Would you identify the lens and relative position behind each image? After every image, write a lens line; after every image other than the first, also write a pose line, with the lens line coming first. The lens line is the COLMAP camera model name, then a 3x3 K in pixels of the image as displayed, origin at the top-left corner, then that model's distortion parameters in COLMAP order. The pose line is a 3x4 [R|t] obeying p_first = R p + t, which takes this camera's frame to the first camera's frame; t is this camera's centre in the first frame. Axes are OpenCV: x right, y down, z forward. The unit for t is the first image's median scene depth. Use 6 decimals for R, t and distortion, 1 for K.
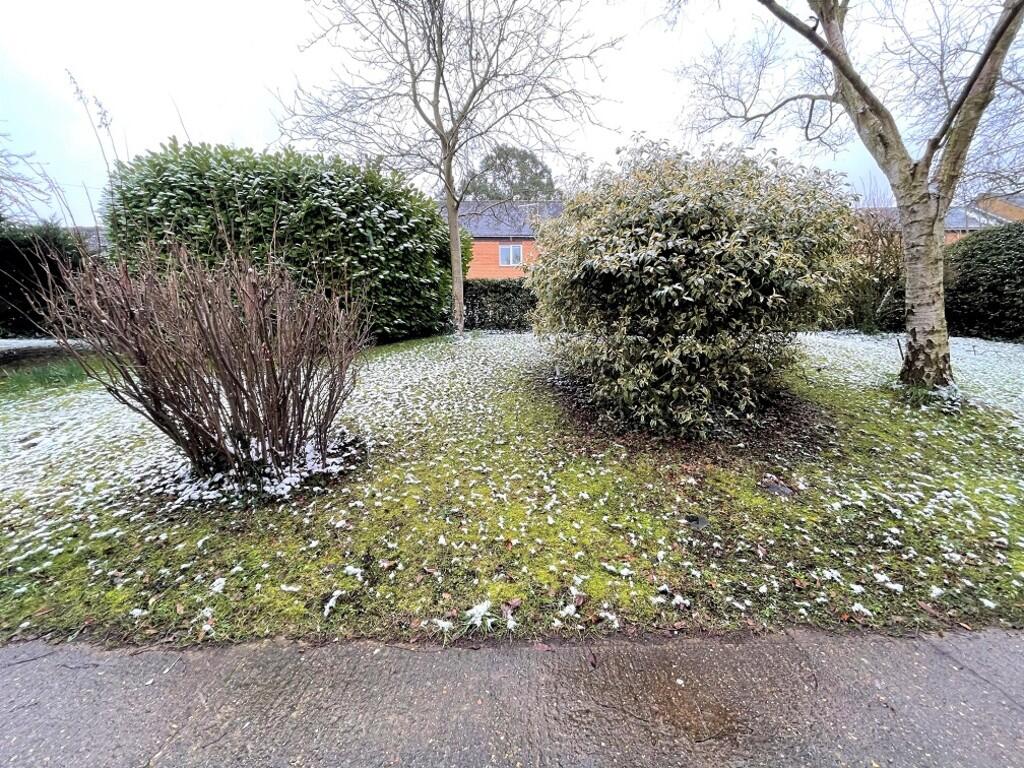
lens RADIAL K [[417.9, 0, 510.5], [0, 417.9, 383.1], [0, 0, 1]] dist [-0.002573, 0.000009]
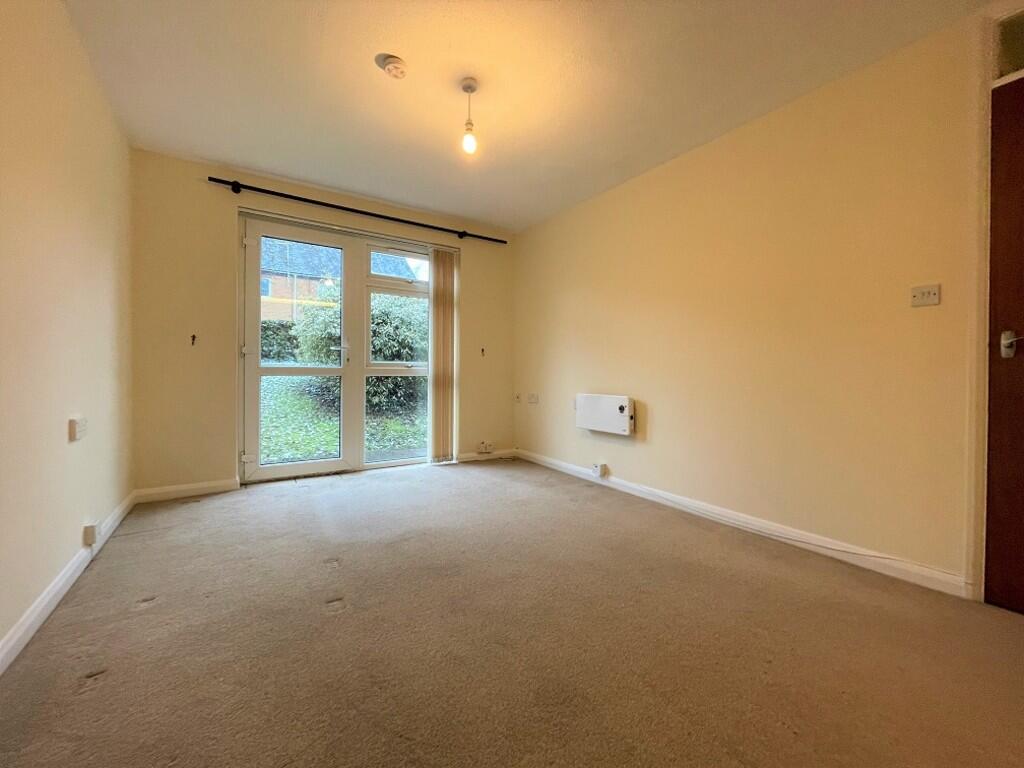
lens RADIAL K [[417.9, 0, 511.5], [0, 417.9, 374.9], [0, 0, 1]] dist [-0.002573, 0.000009]
pose [[0.841847, 0.013513, 0.539546, -0.187292], [0.038912, 0.995565, -0.085648, 0.166420], [-0.538311, 0.093098, 0.837588, -1.313551]]
